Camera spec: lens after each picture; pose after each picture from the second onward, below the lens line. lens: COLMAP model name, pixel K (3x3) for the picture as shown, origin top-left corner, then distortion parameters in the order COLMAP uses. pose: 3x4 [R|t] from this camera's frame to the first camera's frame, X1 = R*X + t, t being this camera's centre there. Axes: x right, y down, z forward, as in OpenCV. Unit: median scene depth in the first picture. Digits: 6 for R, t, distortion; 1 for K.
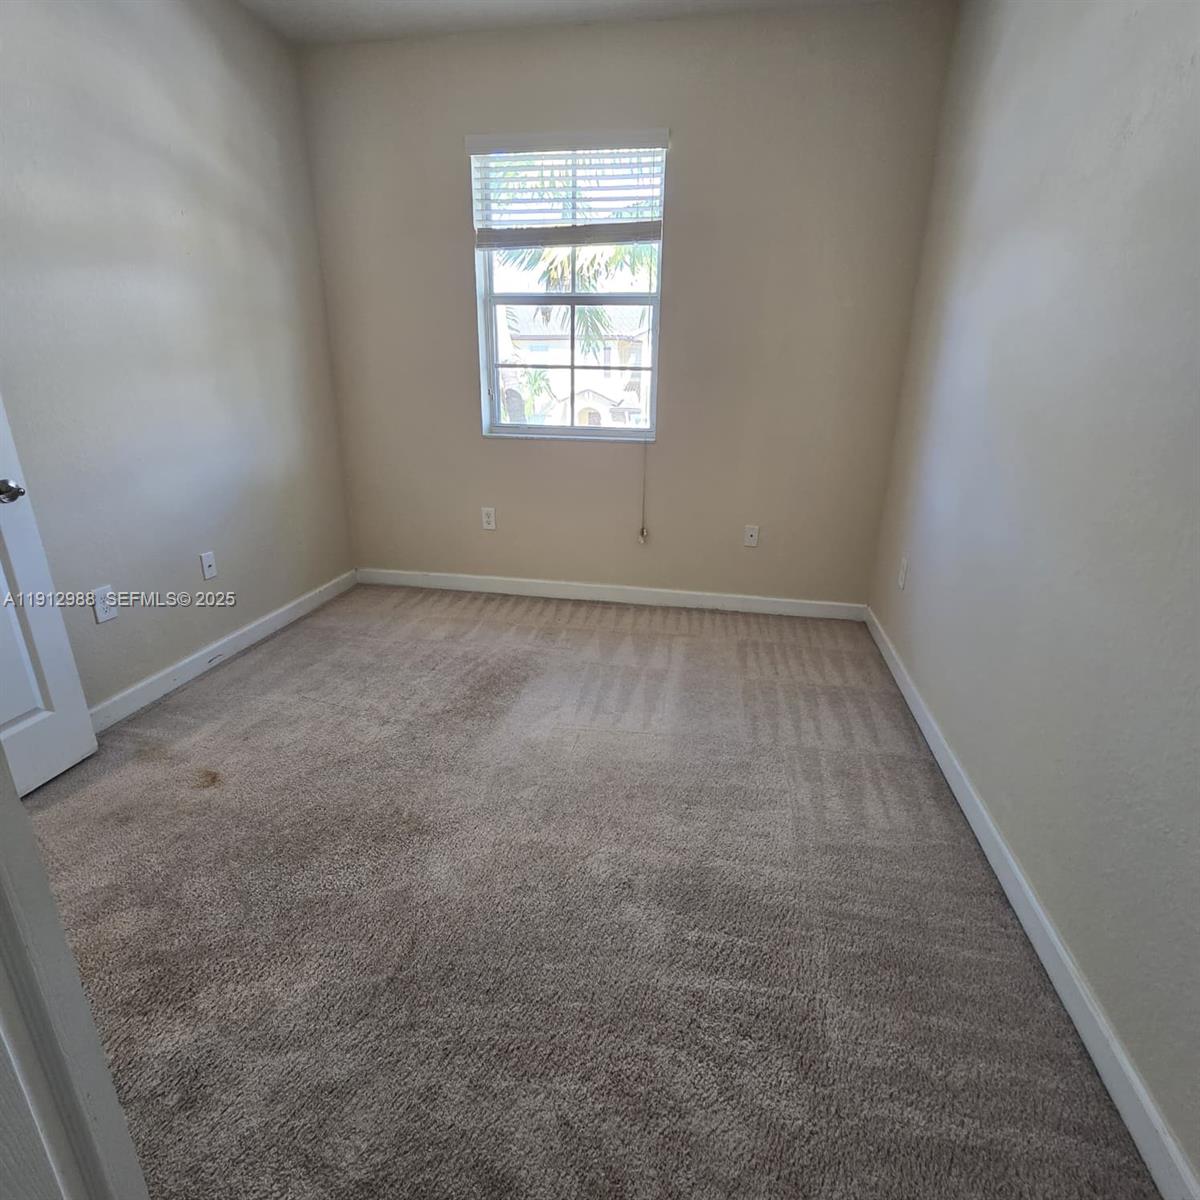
lens RADIAL K [[657.7, 0, 604.5], [0, 657.7, 590.7], [0, 0, 1]] dist [-0.003804, 0.000299]
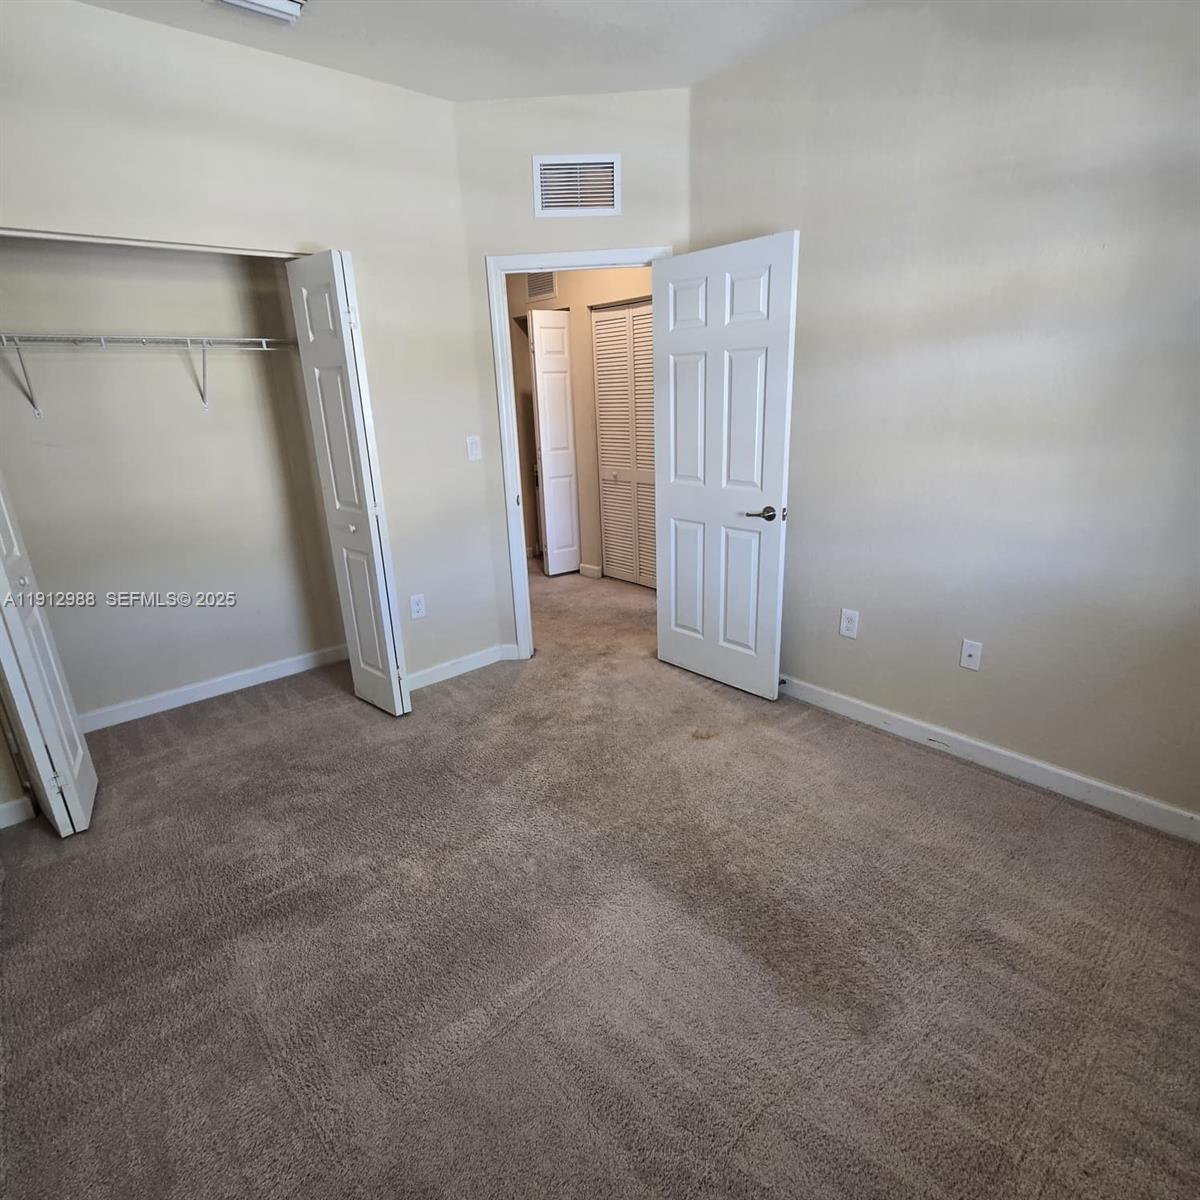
lens RADIAL K [[657.7, 0, 603.4], [0, 657.7, 595.8], [0, 0, 1]] dist [-0.003804, 0.000299]
pose [[-0.614883, 0.246441, -0.749124, 0.429602], [-0.227872, 0.853877, 0.467940, -0.503821], [0.754979, 0.458432, -0.468878, 1.240263]]
